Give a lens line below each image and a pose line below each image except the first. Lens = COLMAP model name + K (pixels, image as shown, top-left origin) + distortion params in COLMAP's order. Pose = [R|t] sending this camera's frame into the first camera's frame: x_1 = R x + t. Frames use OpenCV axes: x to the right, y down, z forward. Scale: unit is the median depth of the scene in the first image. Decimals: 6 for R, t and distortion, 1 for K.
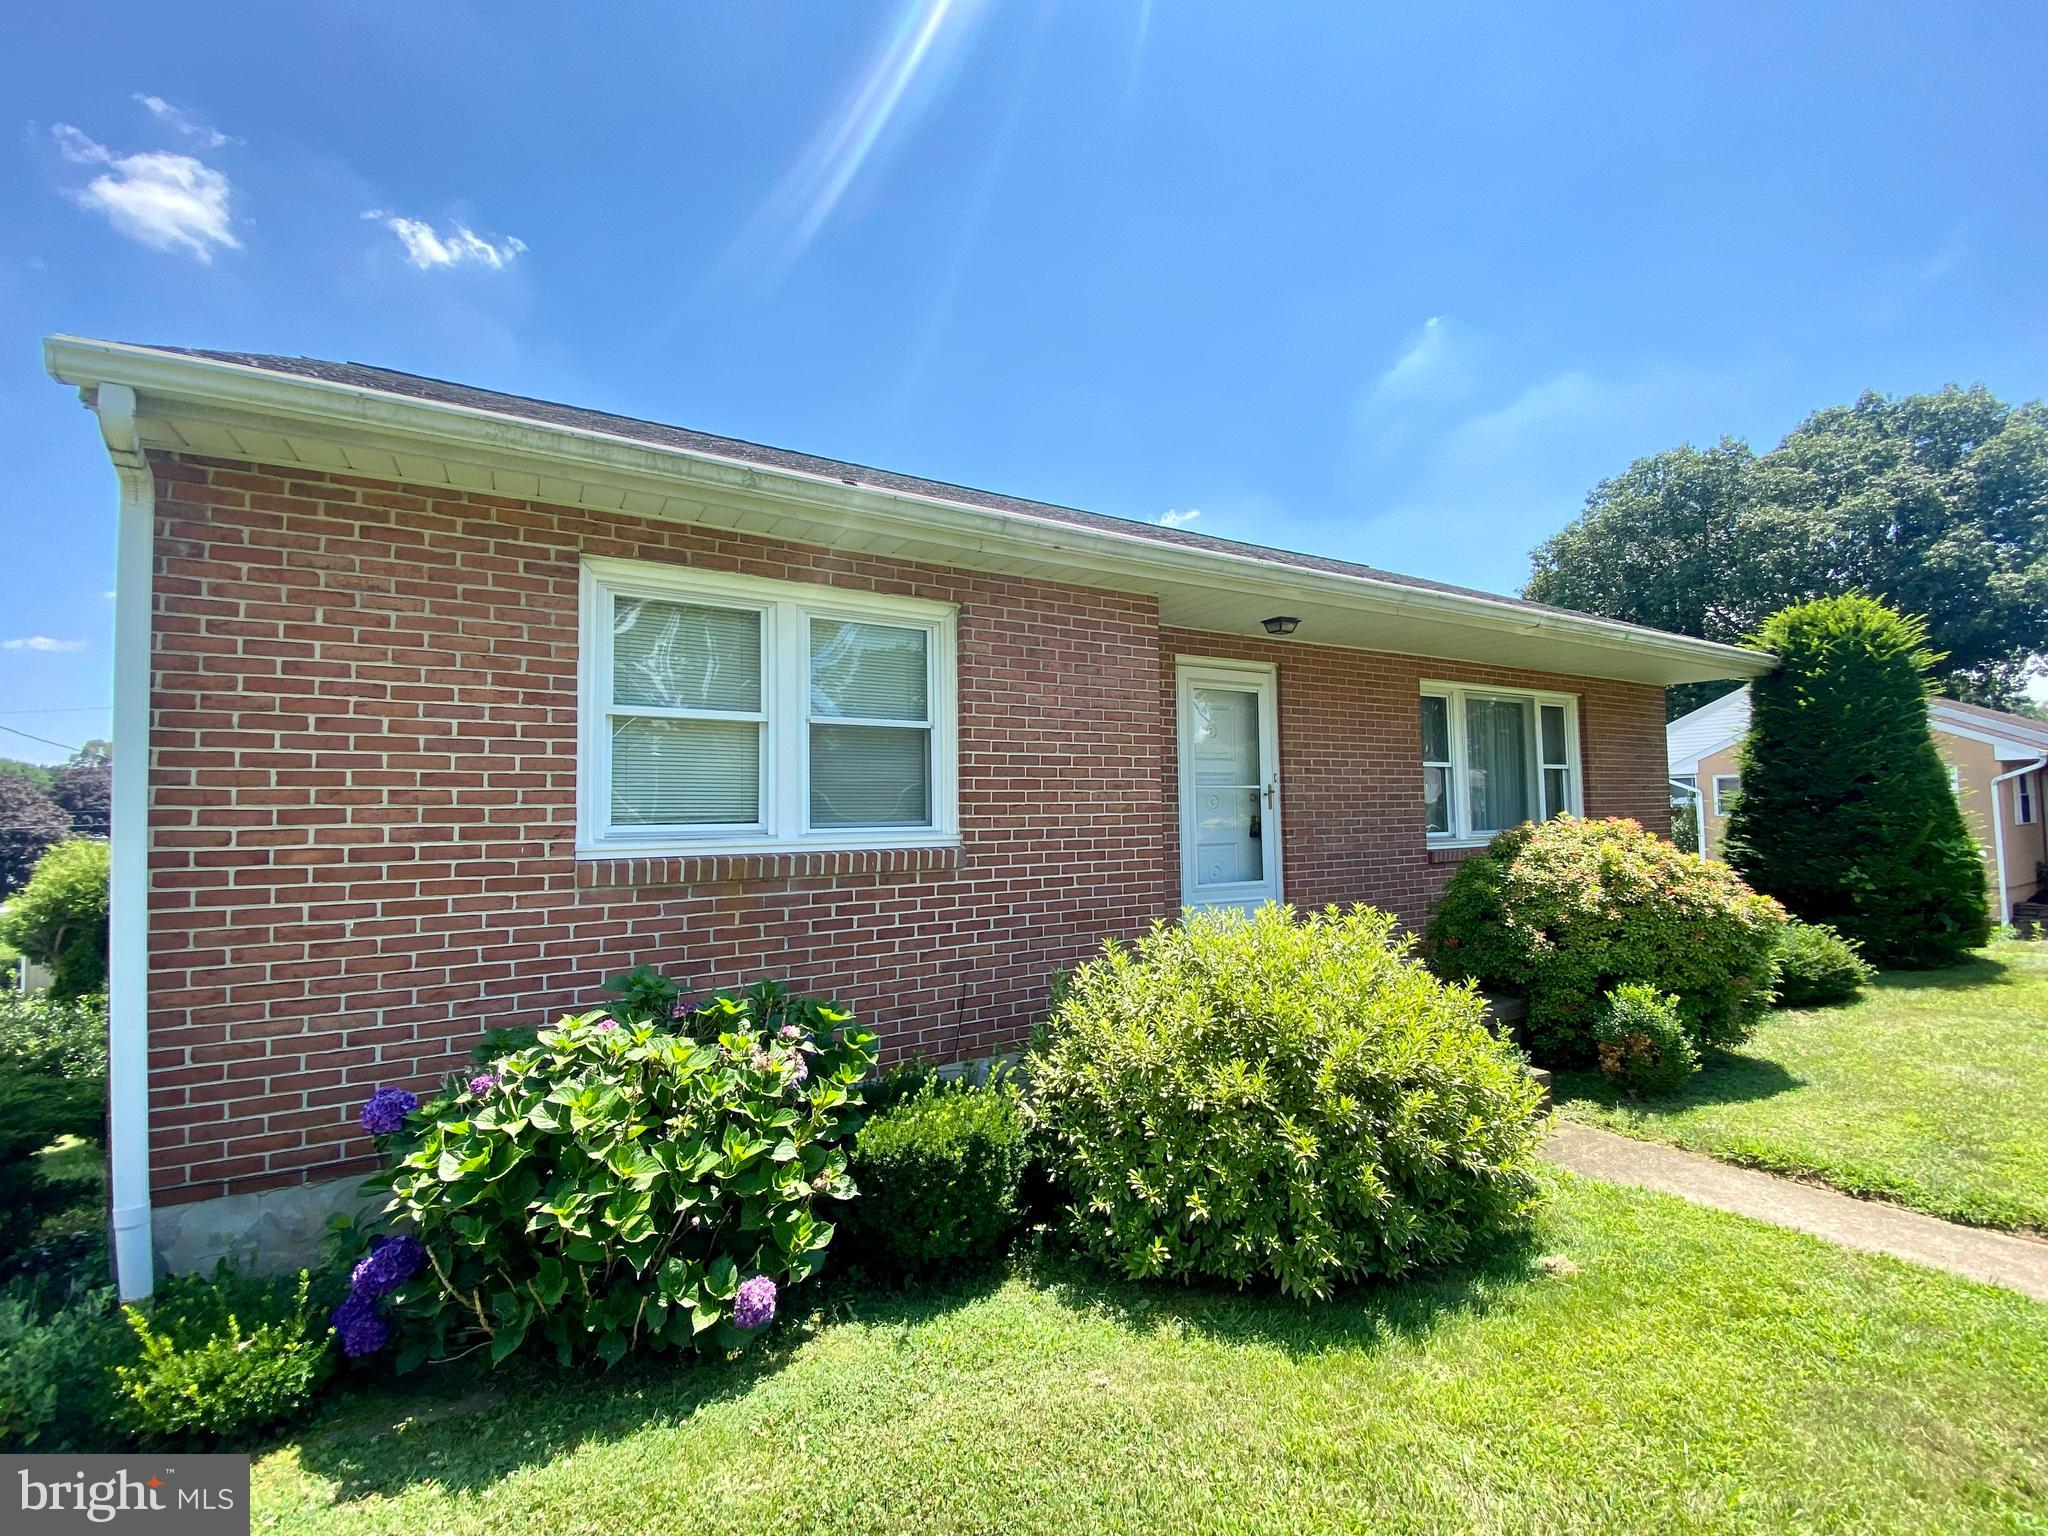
lens RADIAL K [[843.3, 0, 1017.6], [0, 843.3, 772.4], [0, 0, 1]] dist [0.011677, -0.024389]
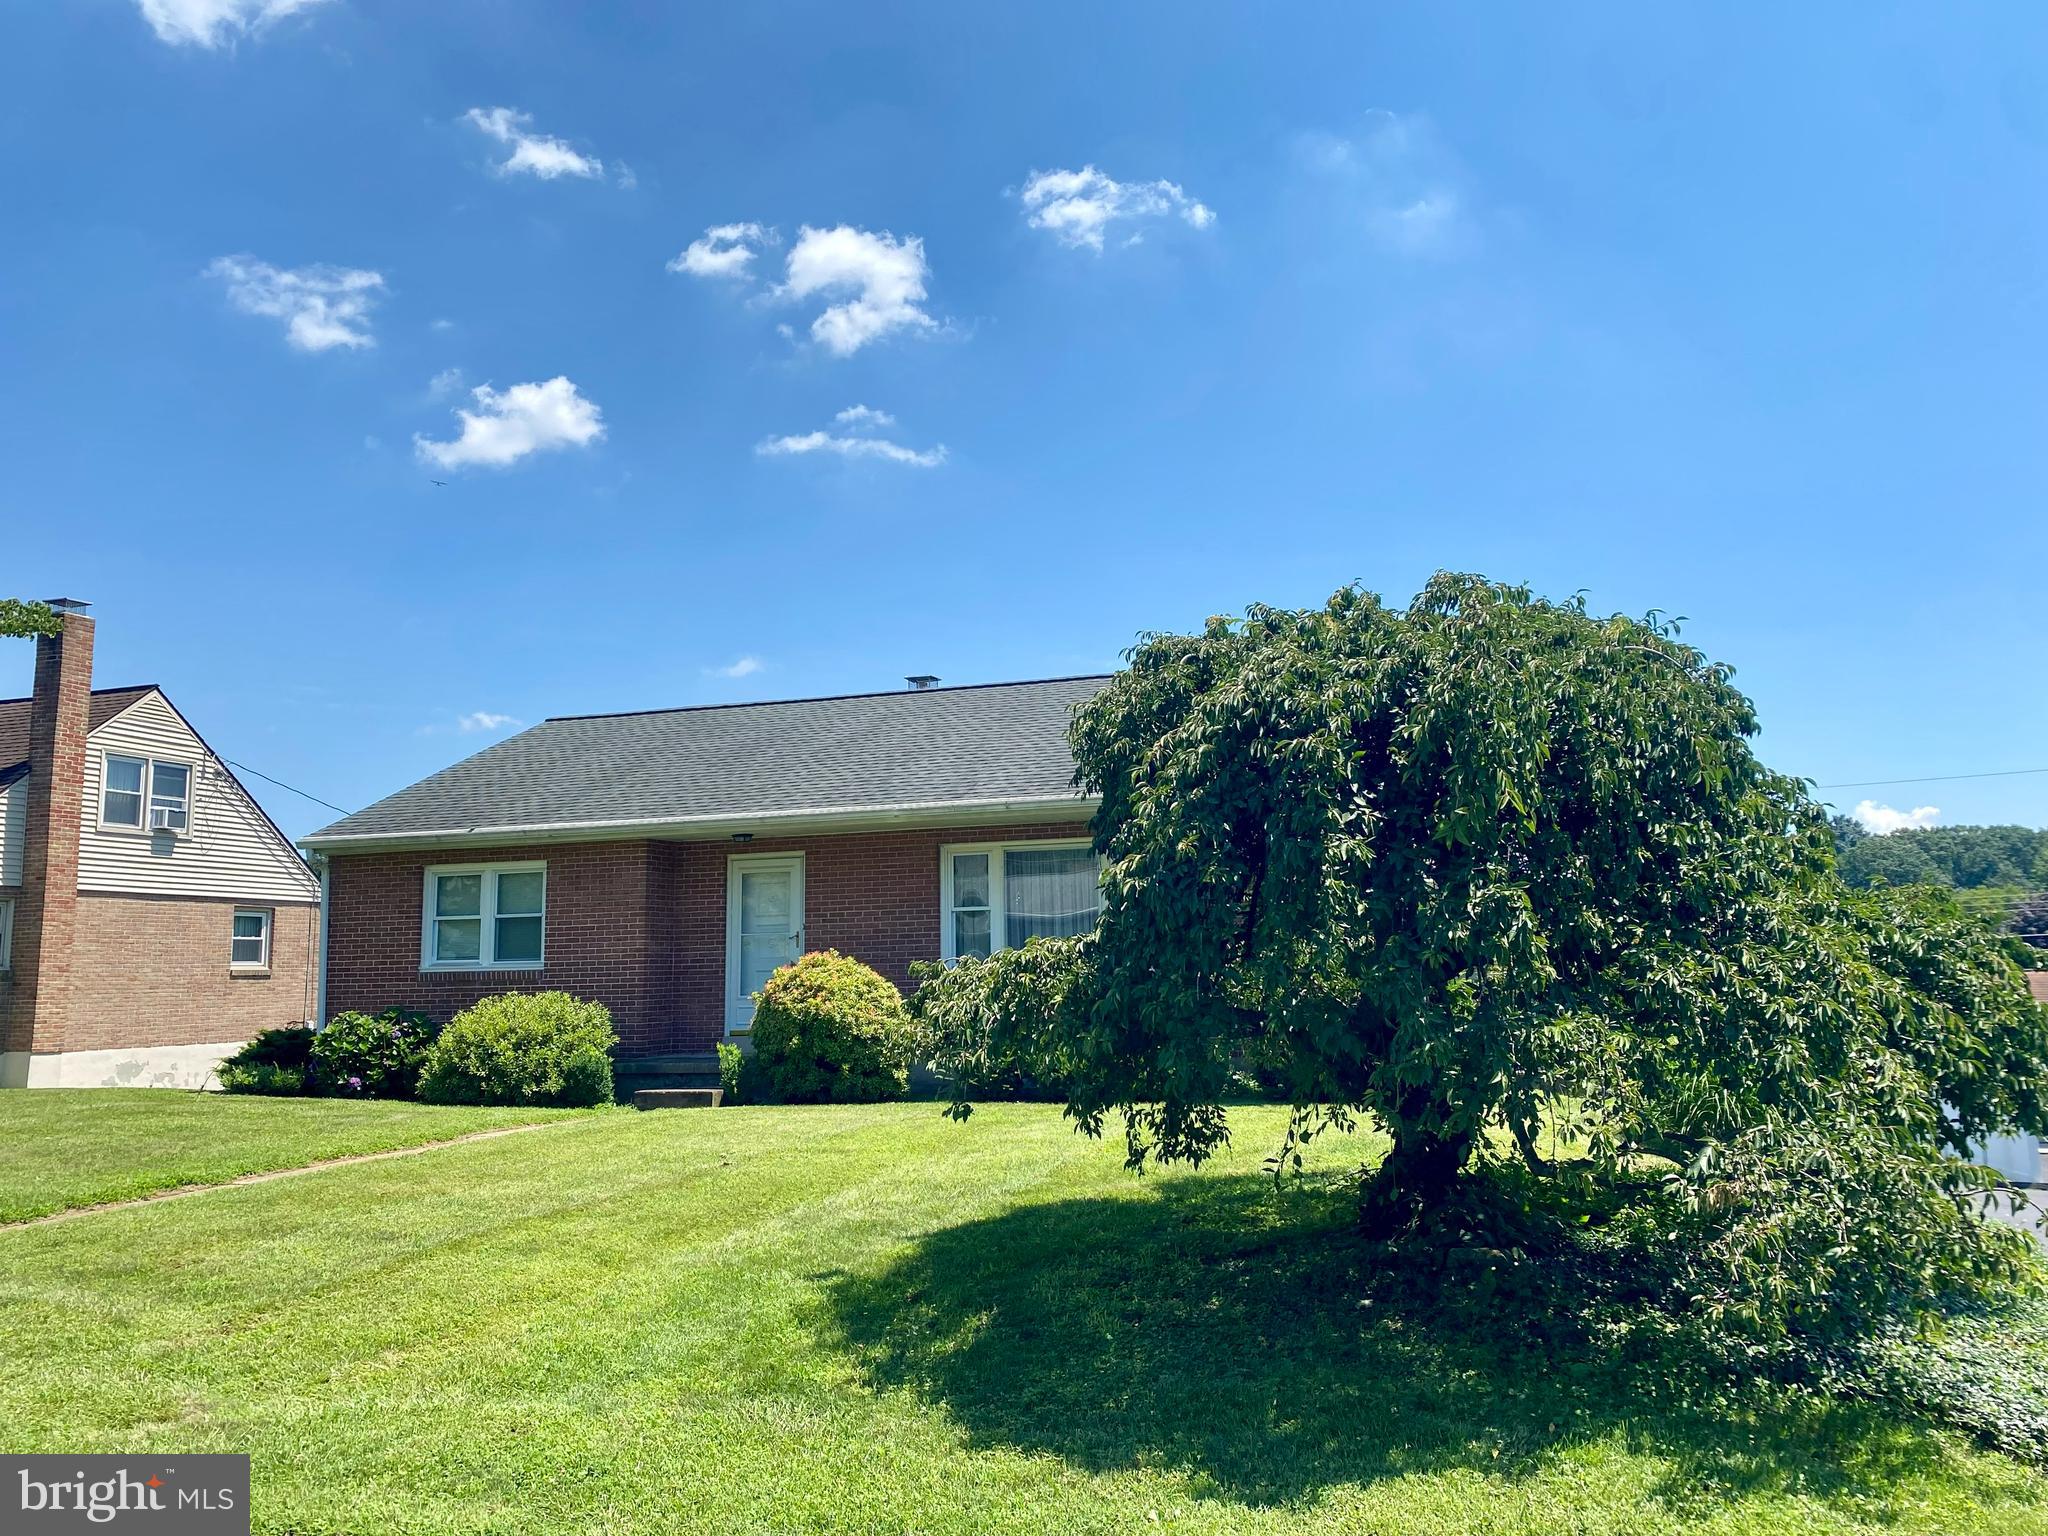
lens RADIAL K [[1522.6, 0, 1024.0], [0, 1522.6, 768.0], [0, 0, 1]] dist [0.006883, -0.004359]
pose [[0.655301, -0.101504, -0.748517, 3.790431], [0.048159, 0.994528, -0.092703, -0.006877], [0.753831, 0.024701, 0.656604, -0.702244]]
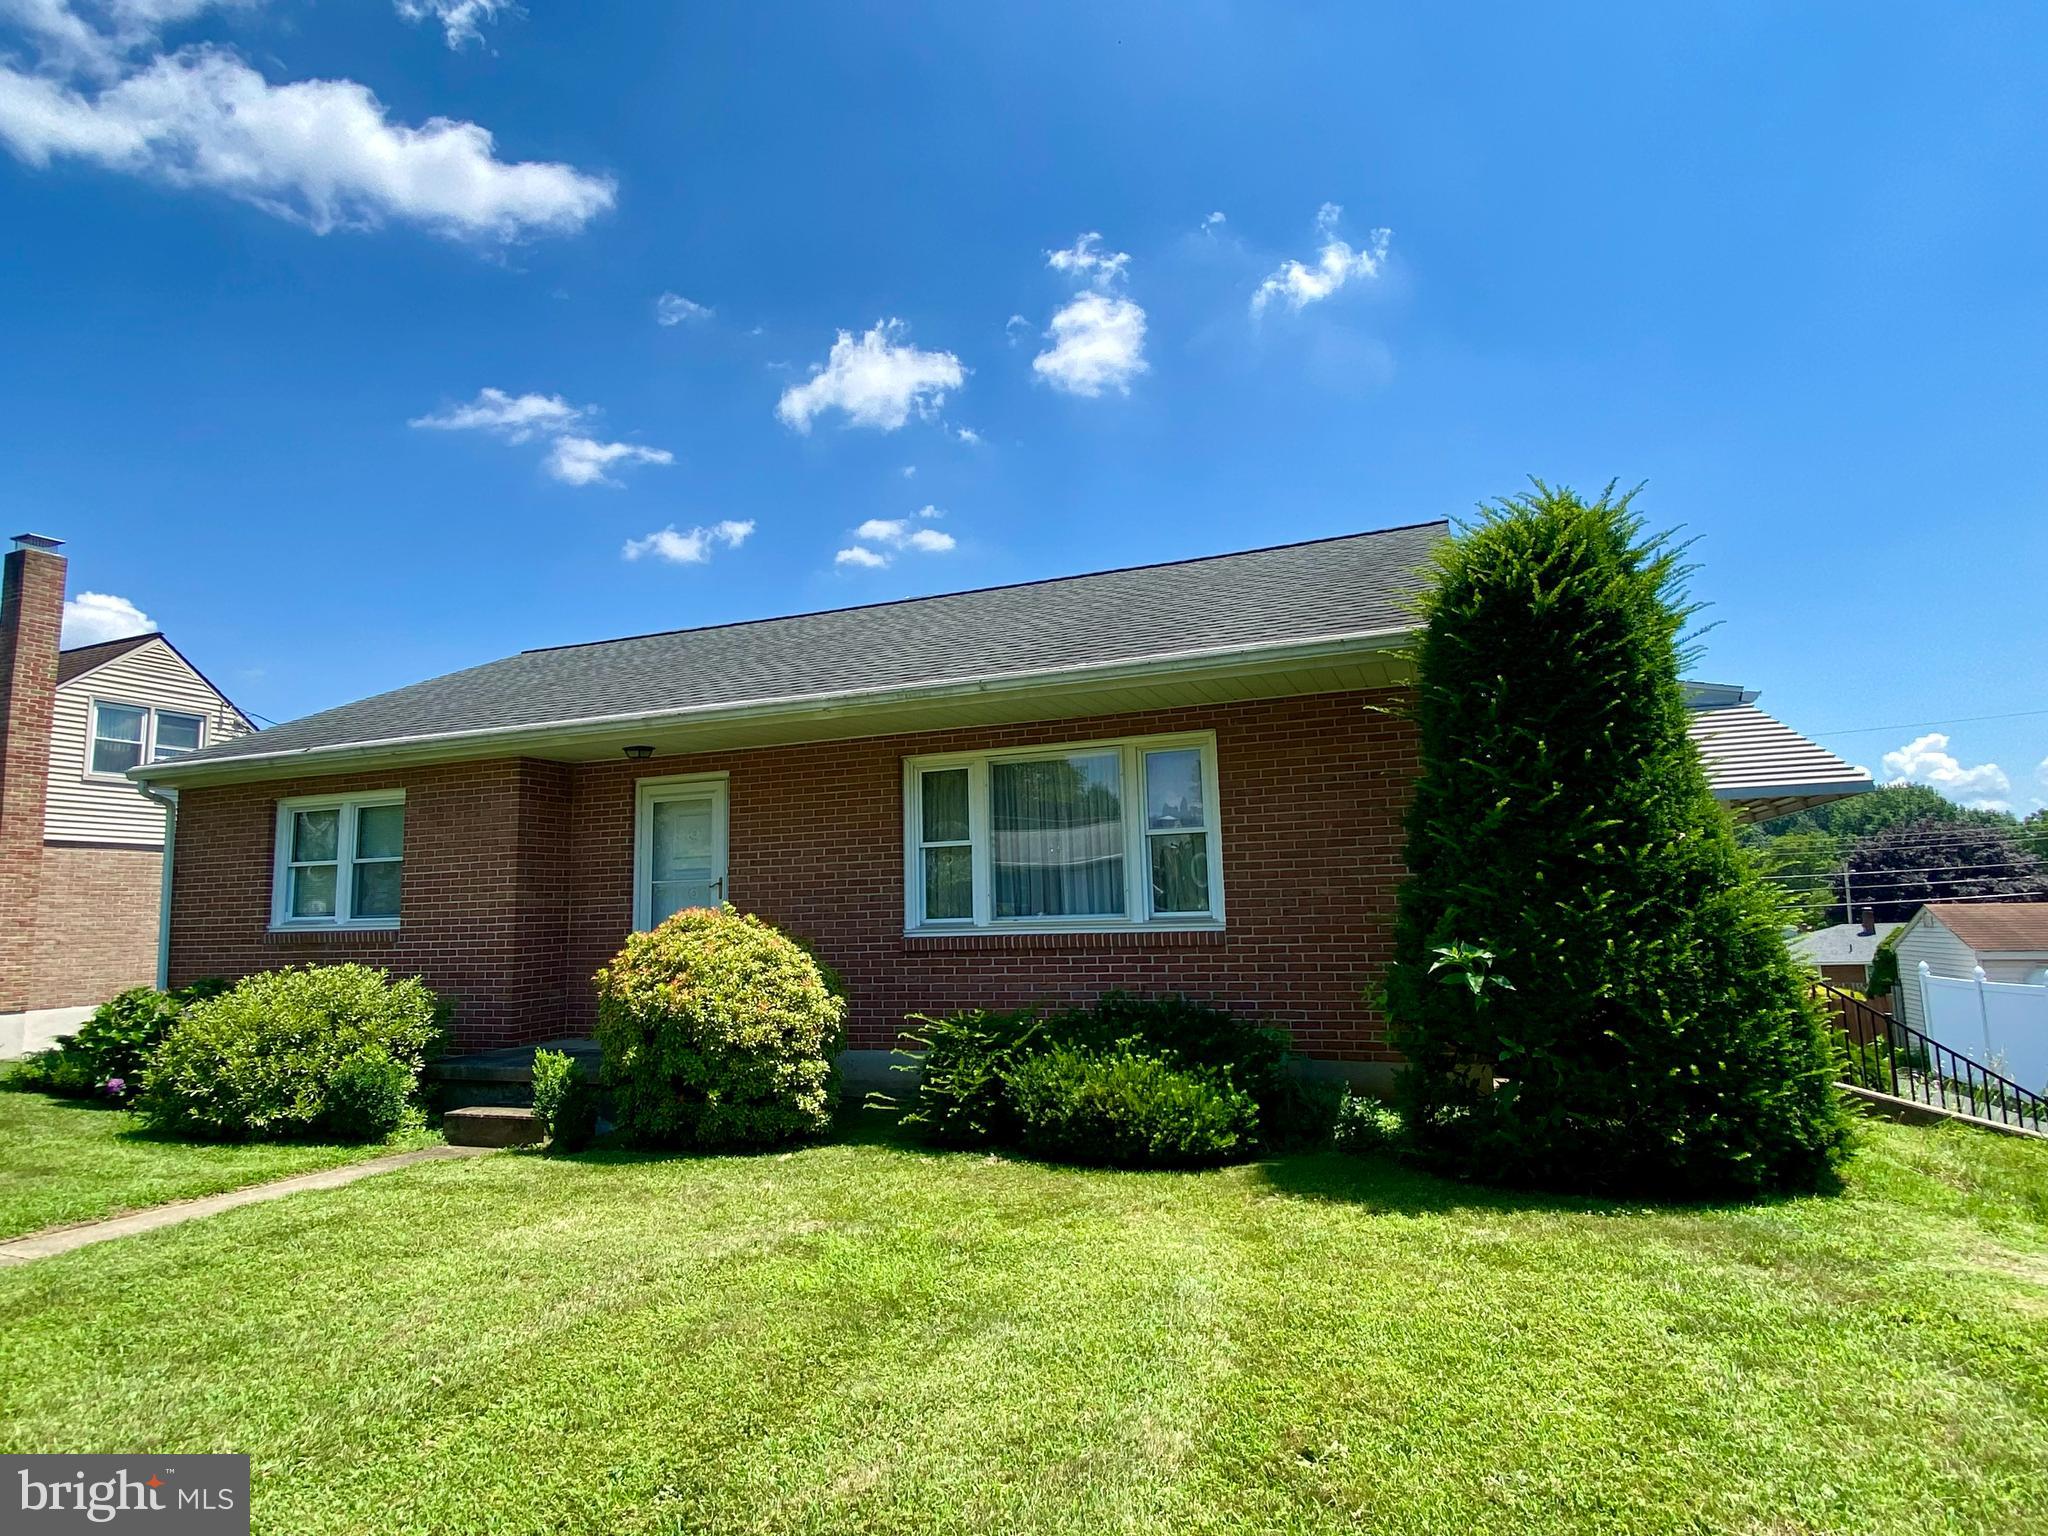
lens RADIAL K [[1064.1, 0, 1024.0], [0, 1064.1, 768.0], [0, 0, 1]] dist [0.016908, -0.027293]
pose [[0.621742, -0.106345, -0.775969, 2.414251], [0.058211, 0.994273, -0.089622, 0.028965], [0.781056, 0.010552, 0.624372, 0.616466]]
